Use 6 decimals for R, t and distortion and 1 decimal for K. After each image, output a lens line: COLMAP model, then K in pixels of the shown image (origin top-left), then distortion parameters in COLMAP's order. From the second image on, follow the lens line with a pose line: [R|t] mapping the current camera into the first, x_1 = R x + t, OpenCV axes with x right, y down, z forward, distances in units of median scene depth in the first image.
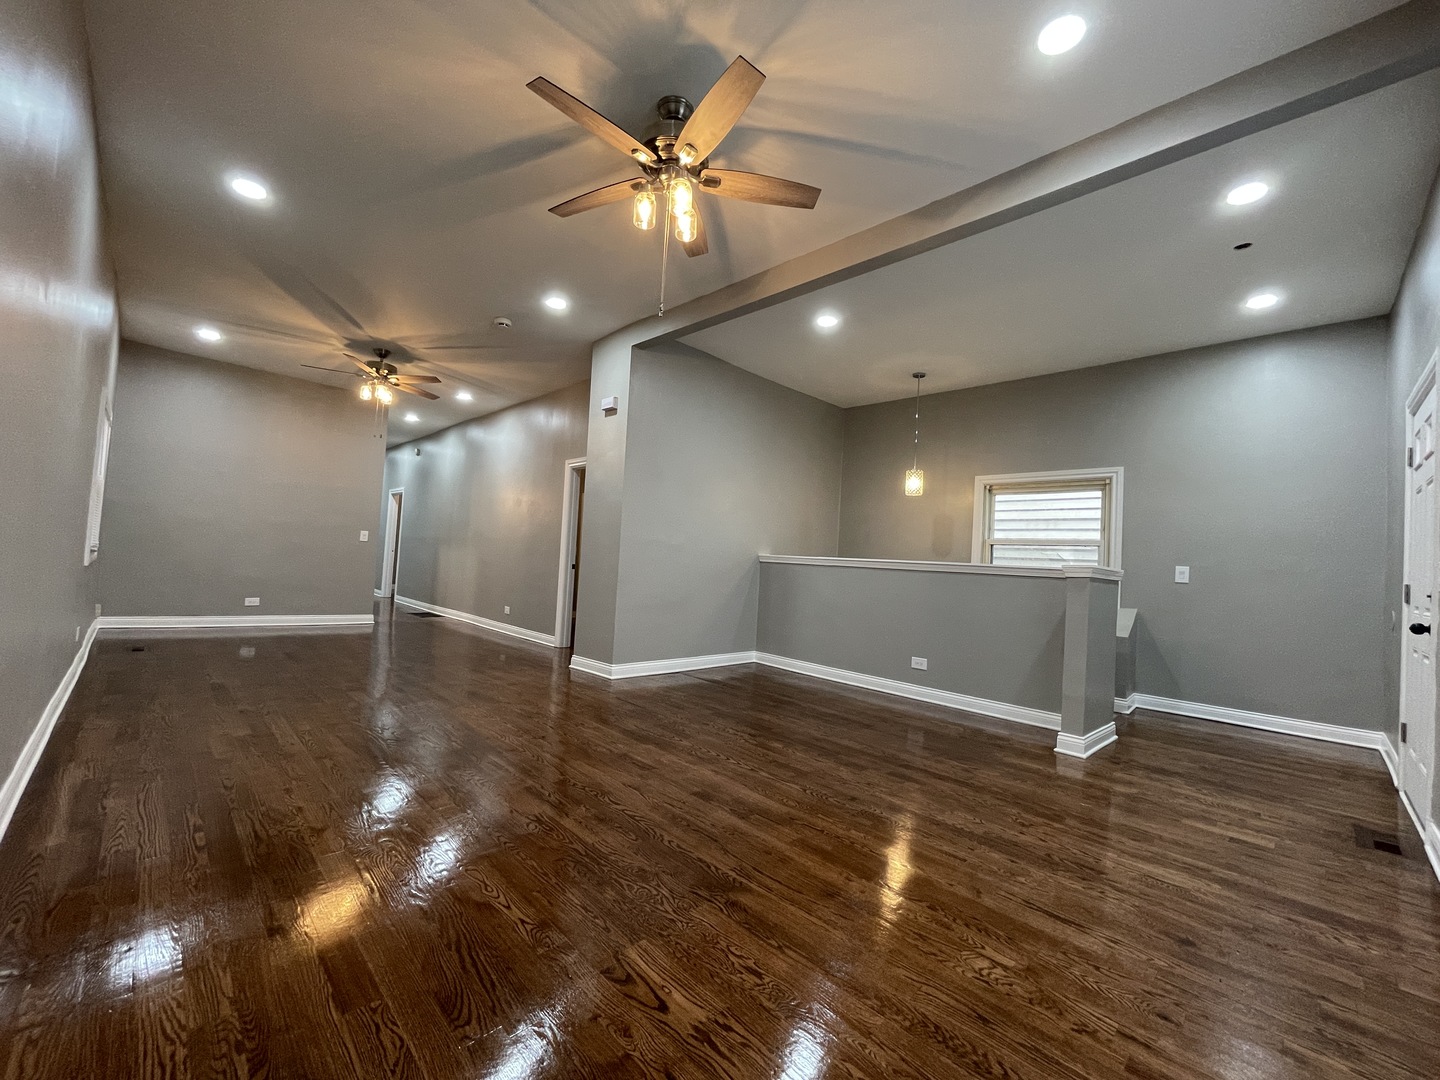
lens RADIAL K [[578.9, 0, 717.2], [0, 578.9, 544.9], [0, 0, 1]] dist [-0.000350, -0.000303]
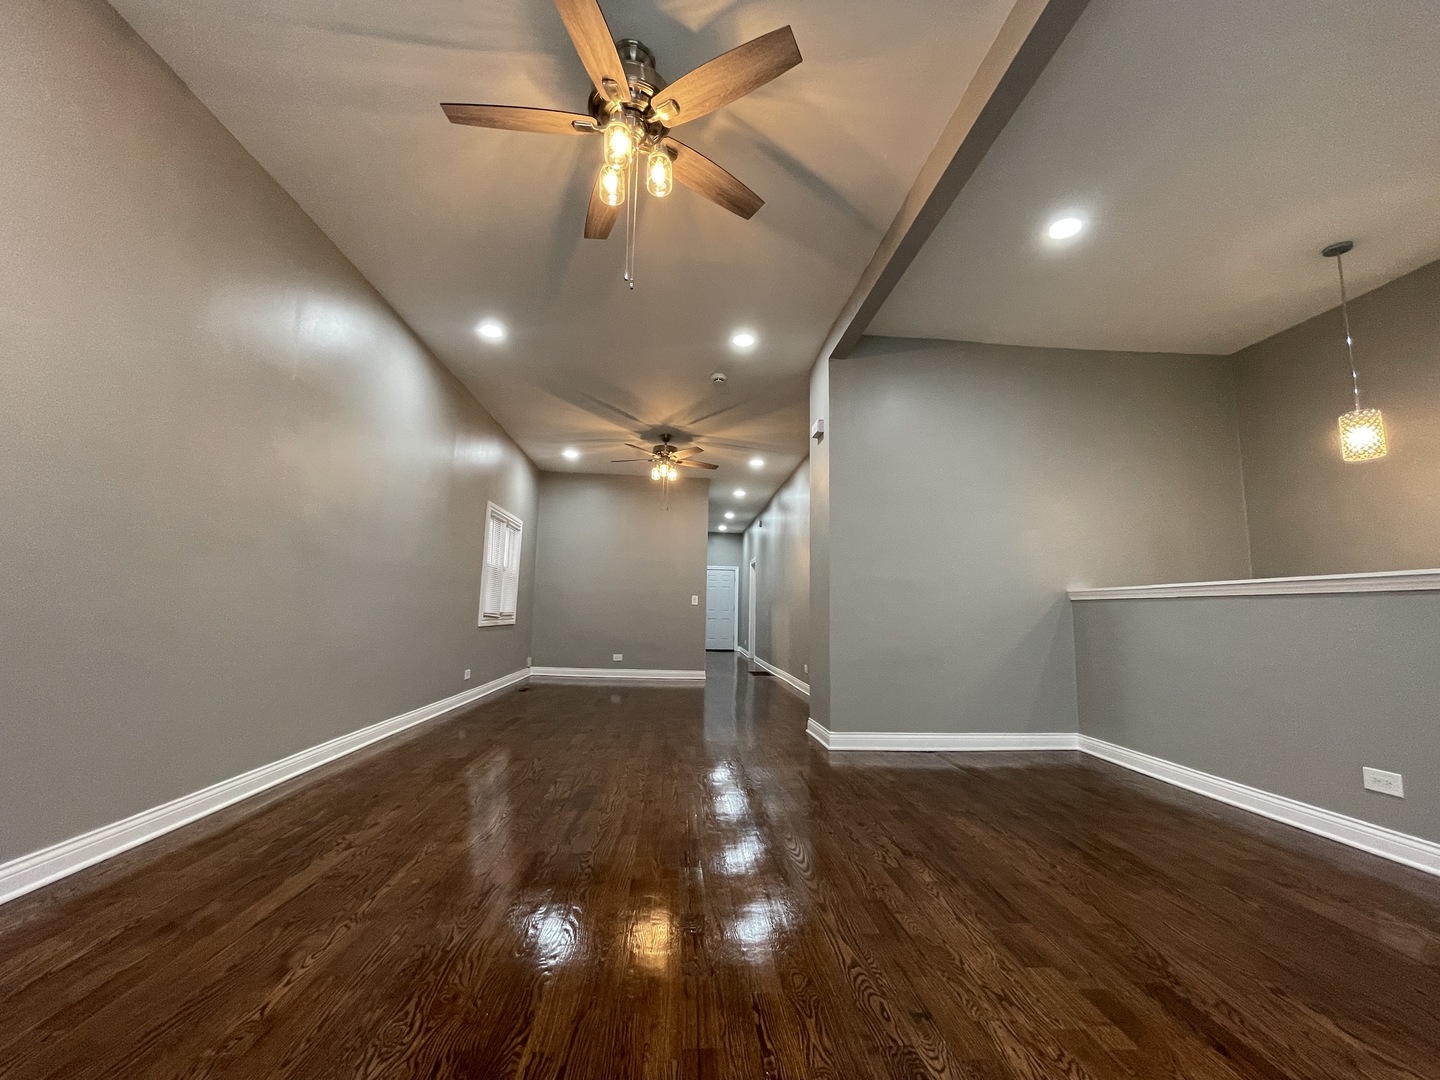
lens RADIAL K [[578.9, 0, 717.2], [0, 578.9, 544.9], [0, 0, 1]] dist [-0.000350, -0.000303]
pose [[0.762812, -0.118806, -0.635613, 0.215164], [0.043904, 0.990224, -0.132398, 0.039084], [0.645128, 0.073089, 0.760570, 0.211082]]
